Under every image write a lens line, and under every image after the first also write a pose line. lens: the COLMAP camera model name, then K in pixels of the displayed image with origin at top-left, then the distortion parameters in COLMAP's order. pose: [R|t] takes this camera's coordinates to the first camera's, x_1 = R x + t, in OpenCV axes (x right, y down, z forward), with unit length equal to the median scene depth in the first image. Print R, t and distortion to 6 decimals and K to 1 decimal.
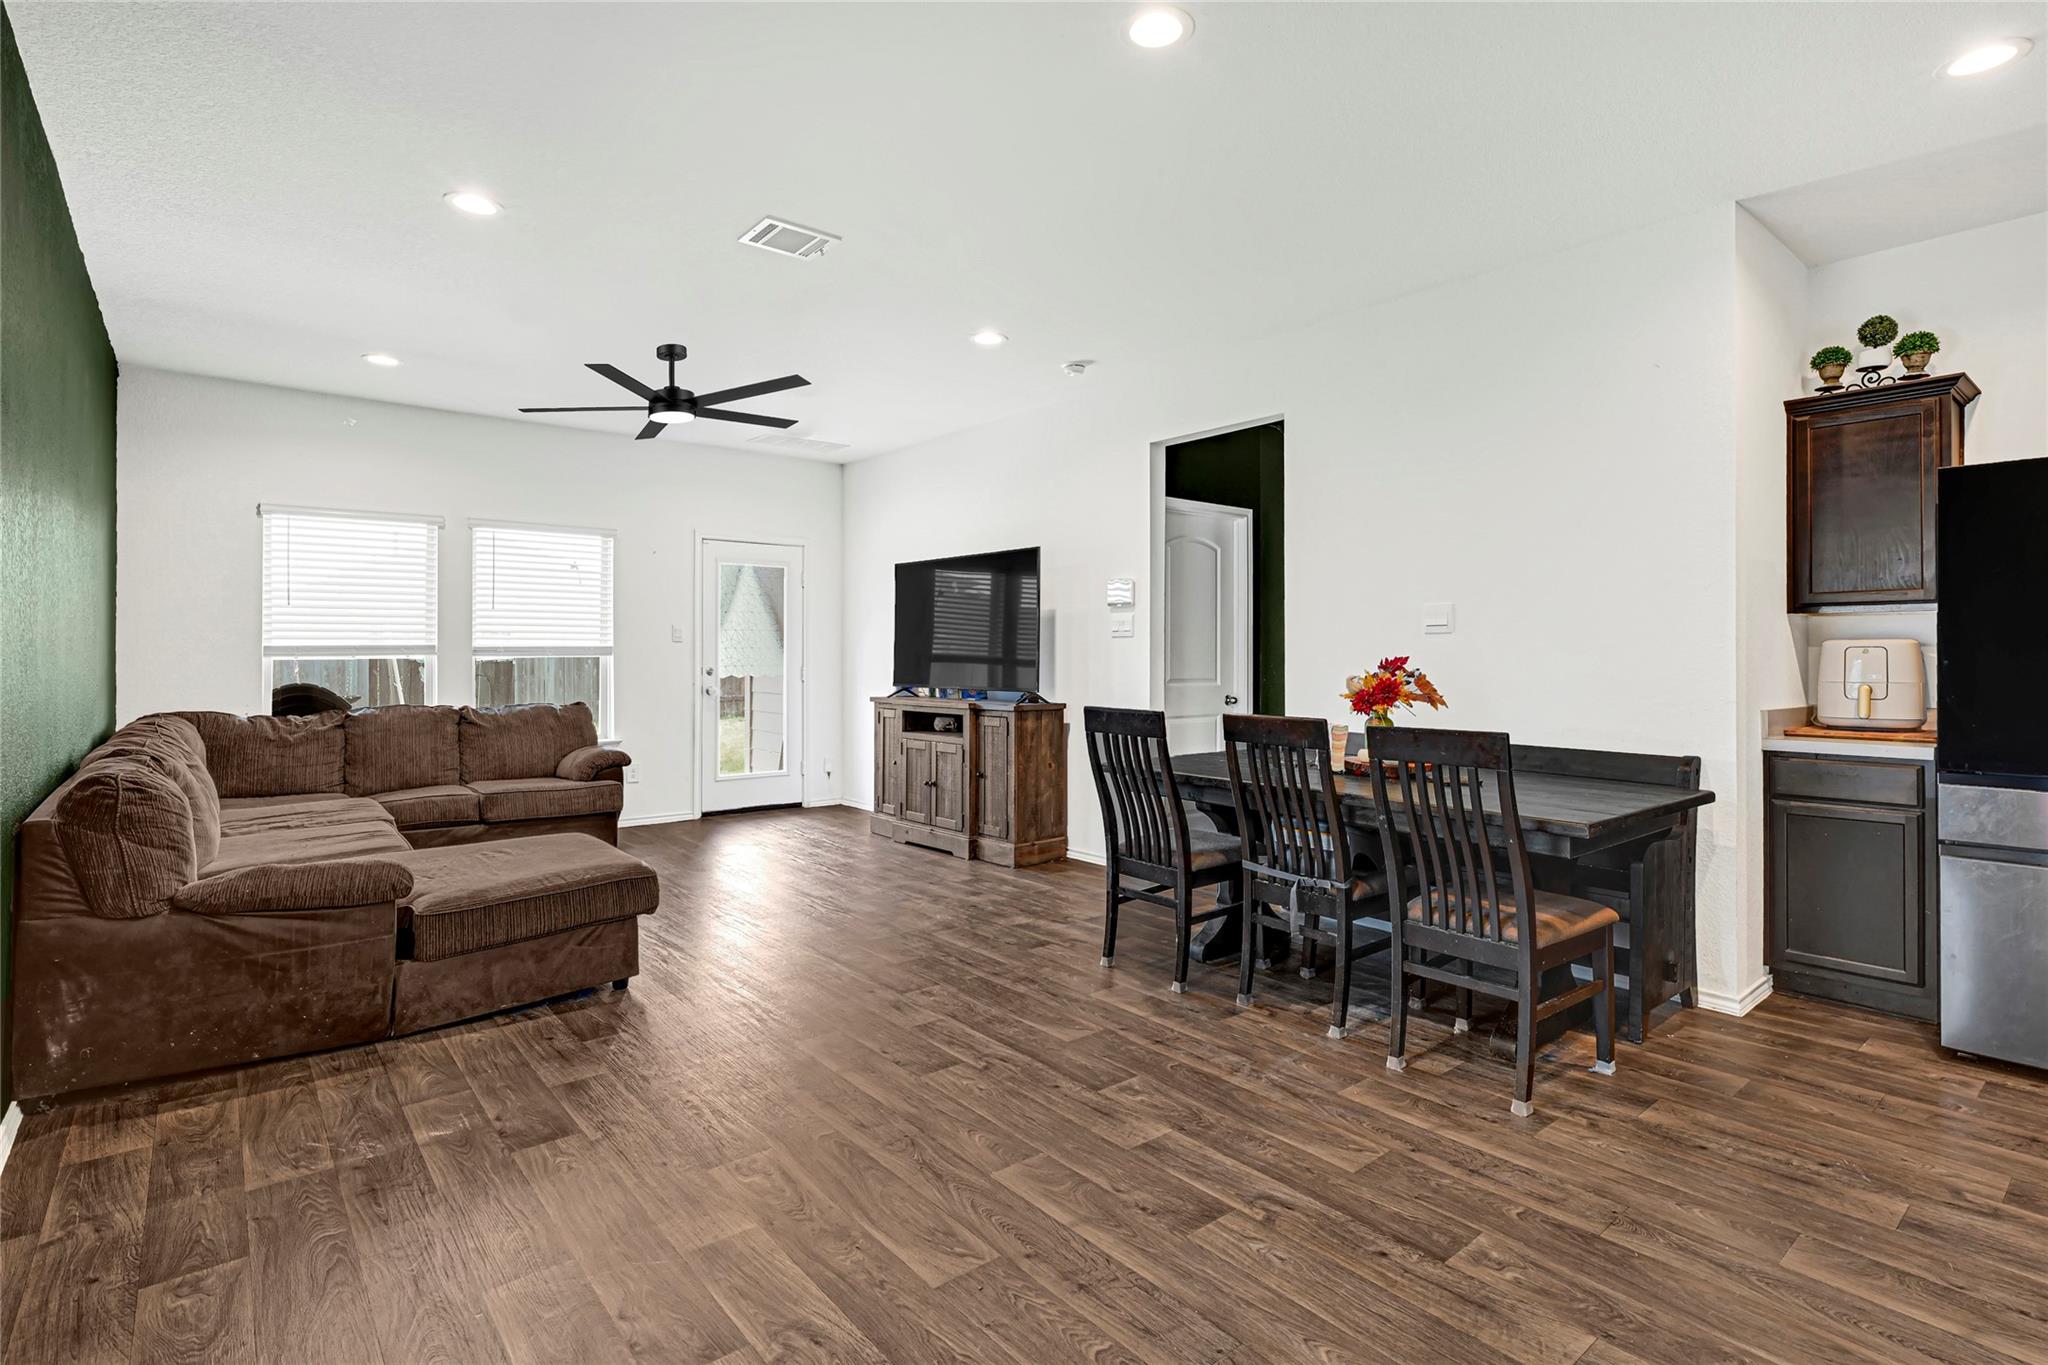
lens RADIAL K [[1004.6, 0, 1082.2], [0, 1004.6, 646.0], [0, 0, 1]] dist [0.002844, 0.009451]
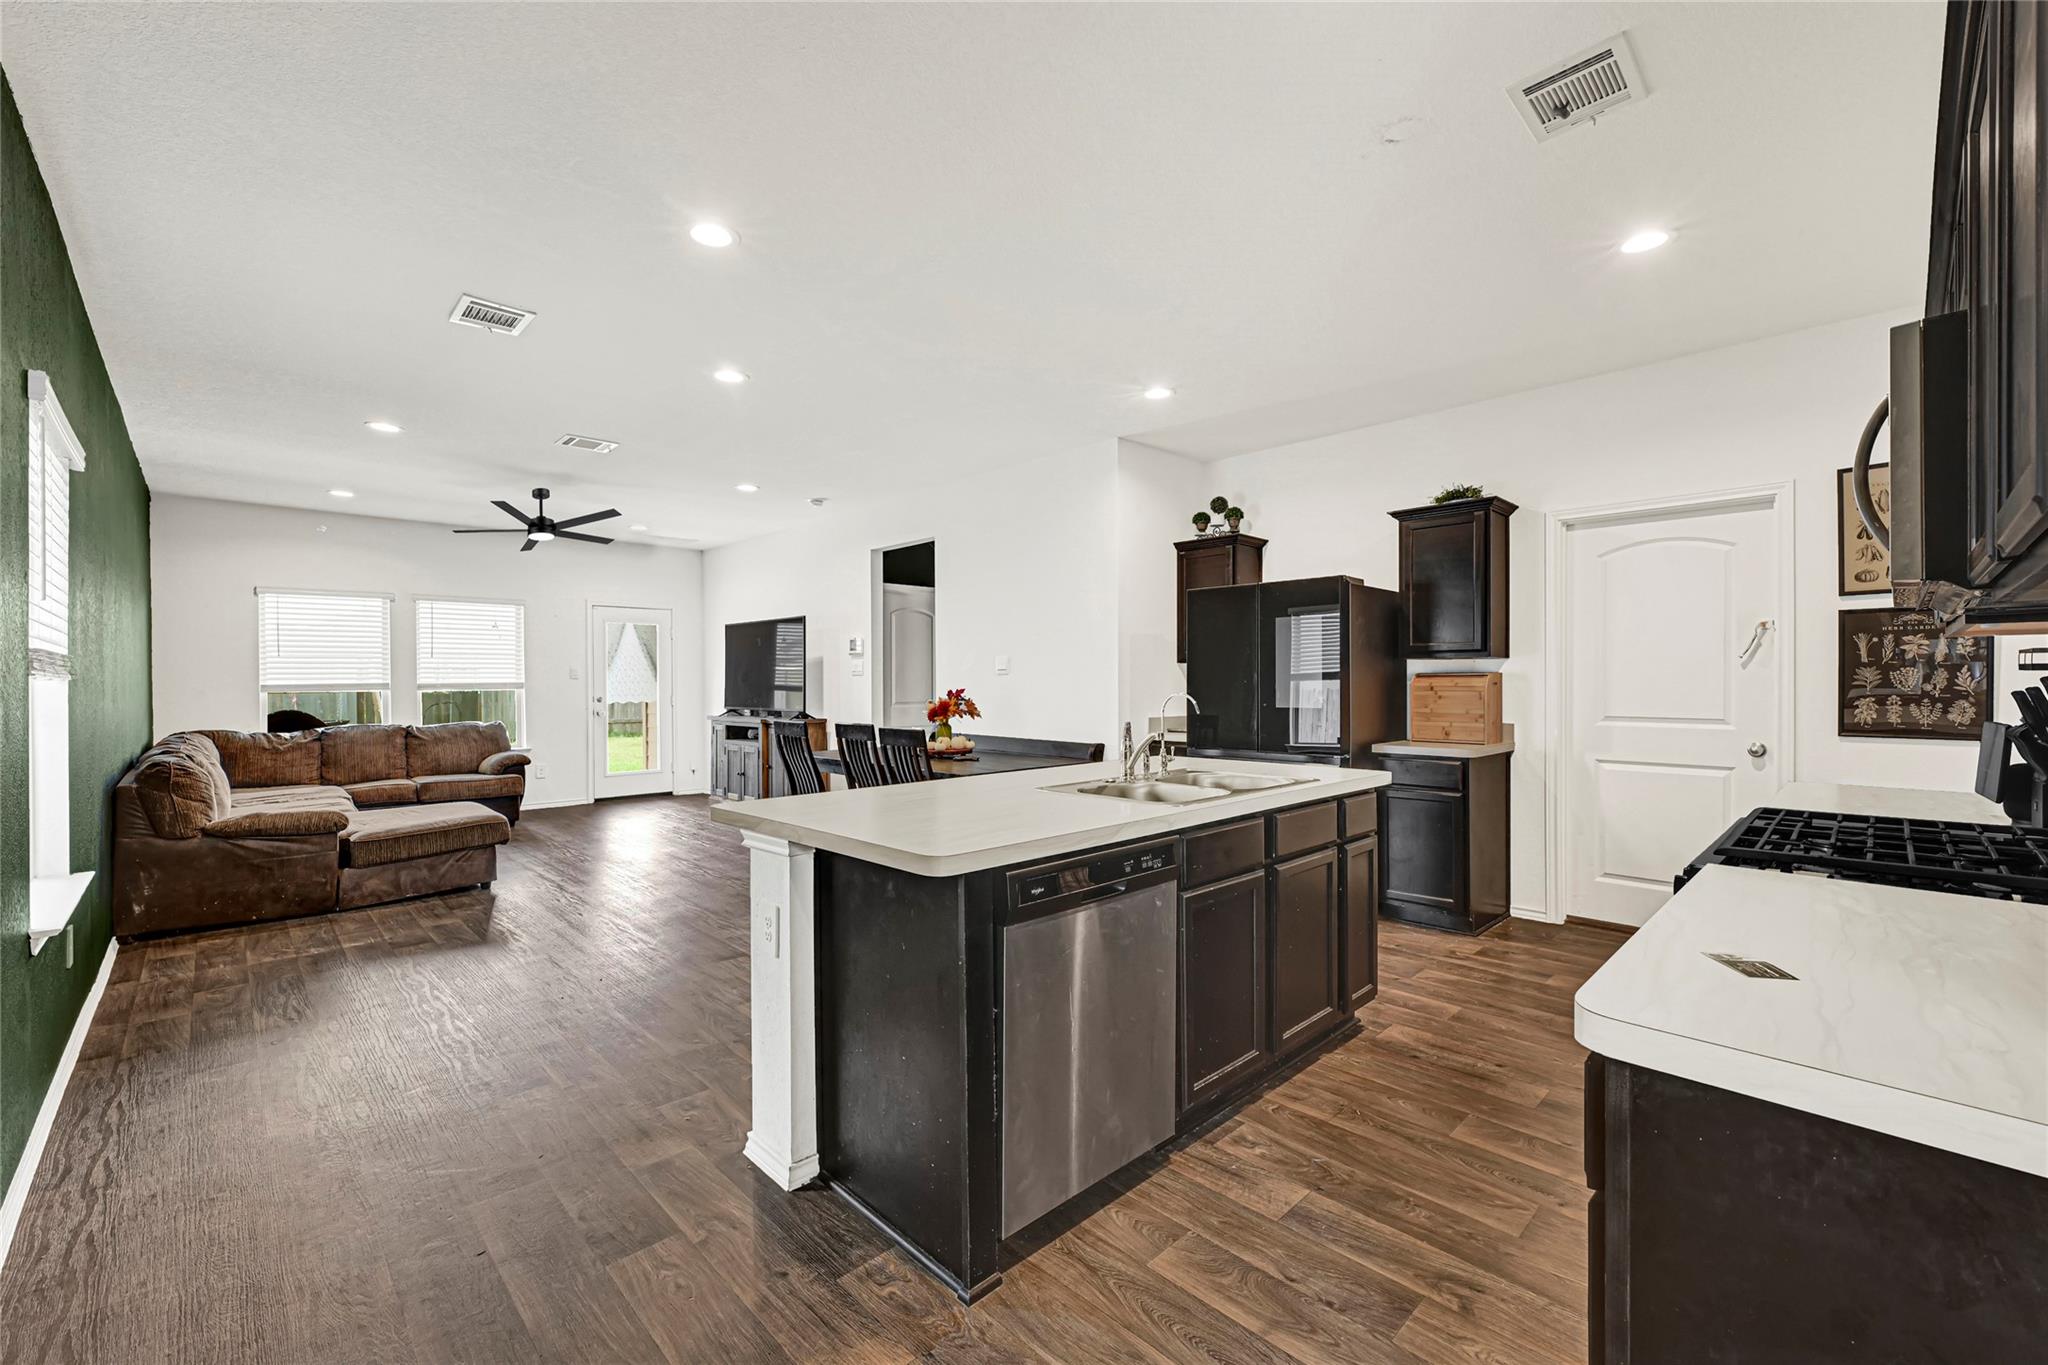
lens RADIAL K [[834.5, 0, 1024.0], [0, 834.5, 682.5], [0, 0, 1]] dist [0.039236, -0.000169]
pose [[0.999149, -0.005329, 0.040891, 0.232530], [0.004923, 0.999938, 0.010025, -0.009908], [-0.040942, -0.009815, 0.999113, -0.276047]]
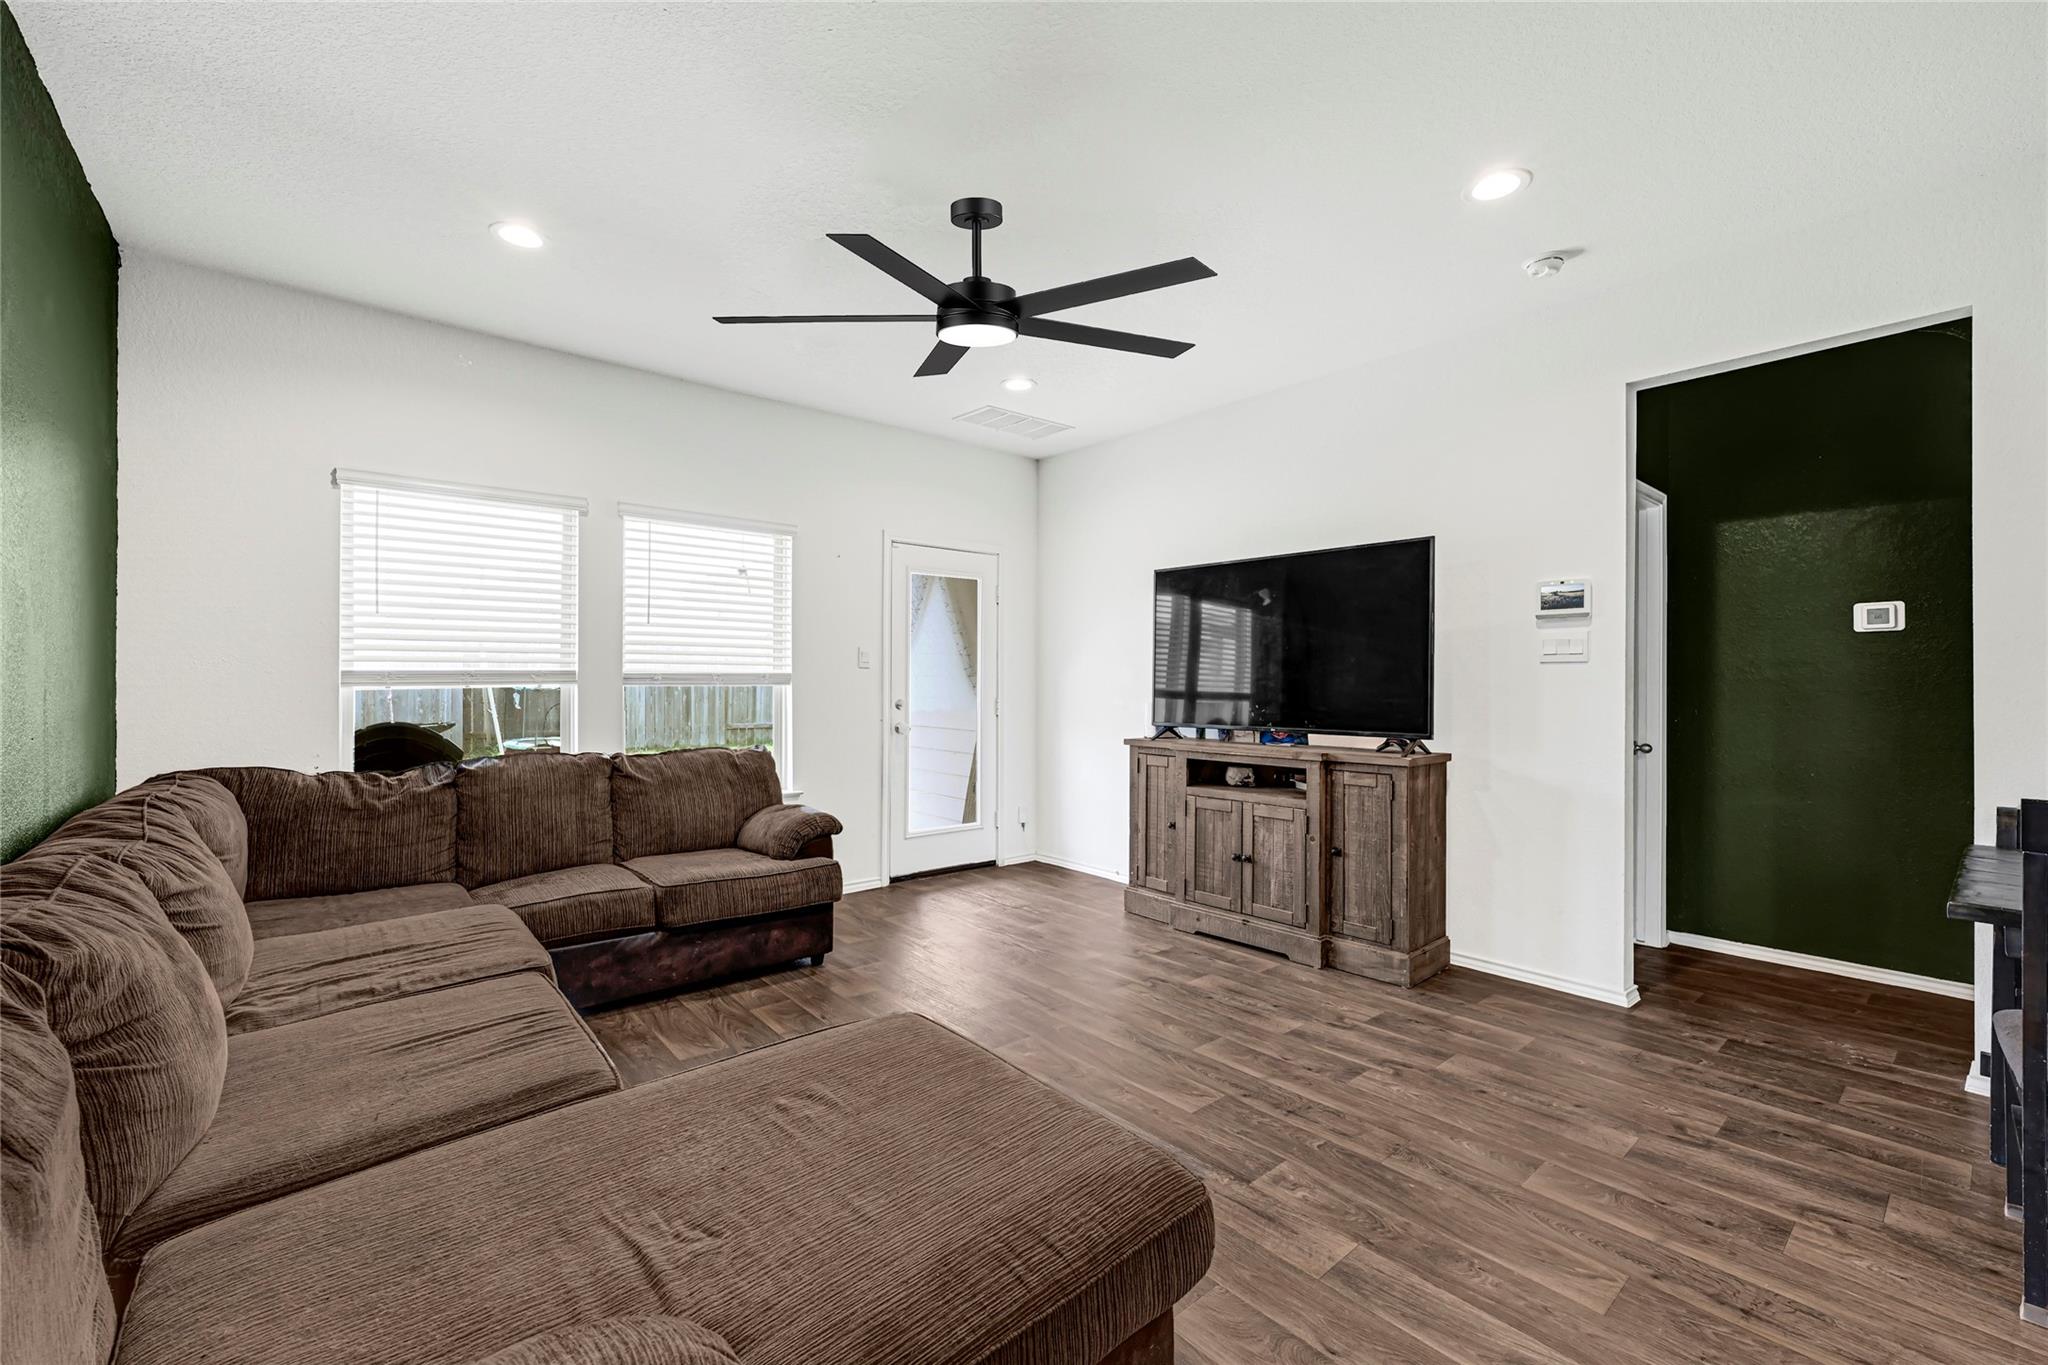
lens RADIAL K [[855.1, 0, 1072.8], [0, 855.1, 670.0], [0, 0, 1]] dist [0.013697, 0.000201]
pose [[0.999612, 0.006547, 0.027085, -0.314008], [-0.006501, 0.999977, -0.001776, -0.002506], [-0.027096, 0.001600, 0.999632, 0.382063]]
